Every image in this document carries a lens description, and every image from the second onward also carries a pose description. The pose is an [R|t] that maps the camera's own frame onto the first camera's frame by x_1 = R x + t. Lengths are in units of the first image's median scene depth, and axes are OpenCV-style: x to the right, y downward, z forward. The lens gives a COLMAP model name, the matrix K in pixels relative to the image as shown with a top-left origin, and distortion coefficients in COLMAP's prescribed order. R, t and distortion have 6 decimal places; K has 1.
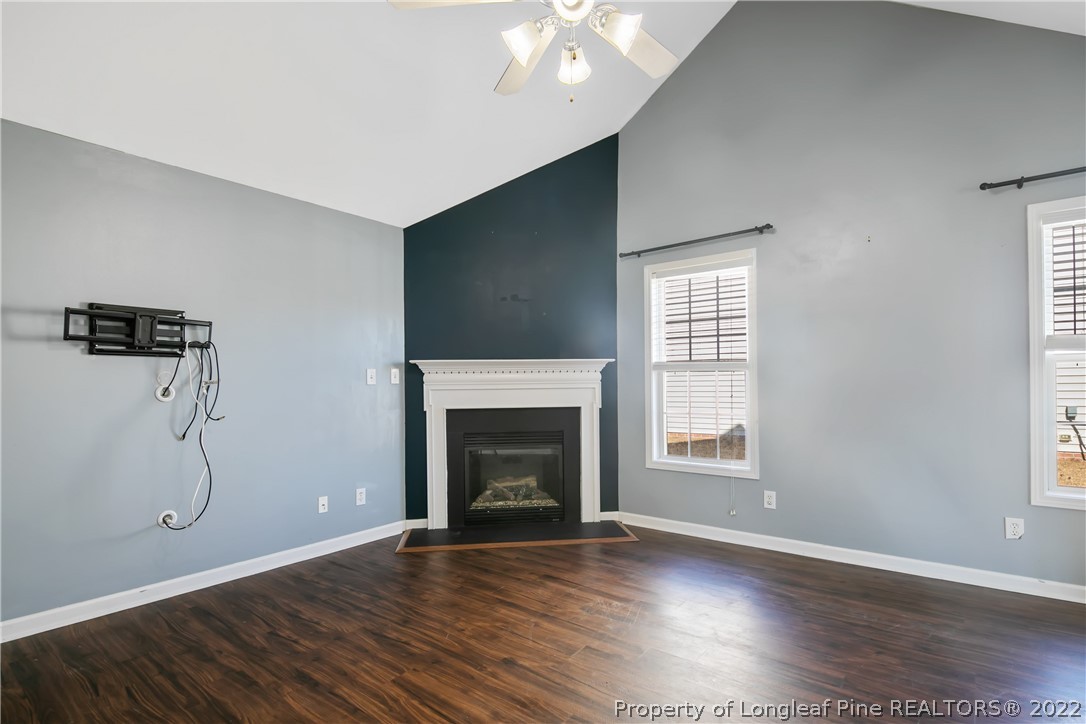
lens RADIAL K [[552.2, 0, 544.2], [0, 552.2, 381.8], [0, 0, 1]] dist [0.002686, 0.000243]
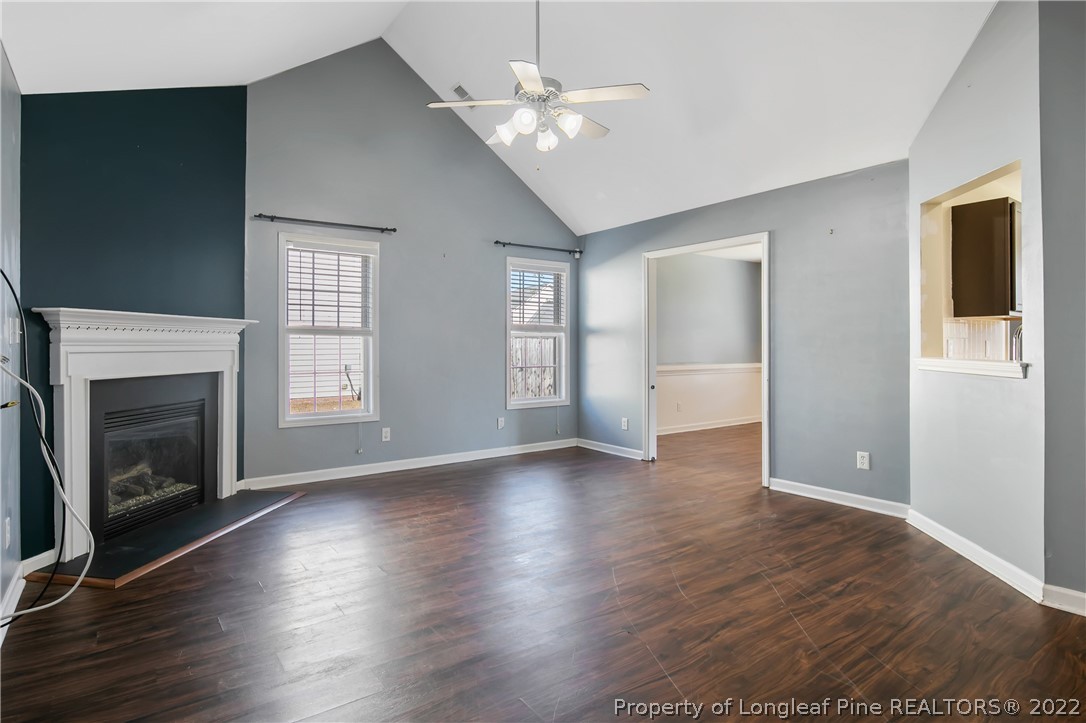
lens RADIAL K [[539.0, 0, 540.2], [0, 539.0, 348.6], [0, 0, 1]] dist [0.000840, 0.000003]
pose [[0.271237, 0.004907, 0.962500, -0.662272], [-0.004312, 0.999983, -0.003883, 0.009121], [-0.962503, -0.003097, 0.271254, 0.262345]]
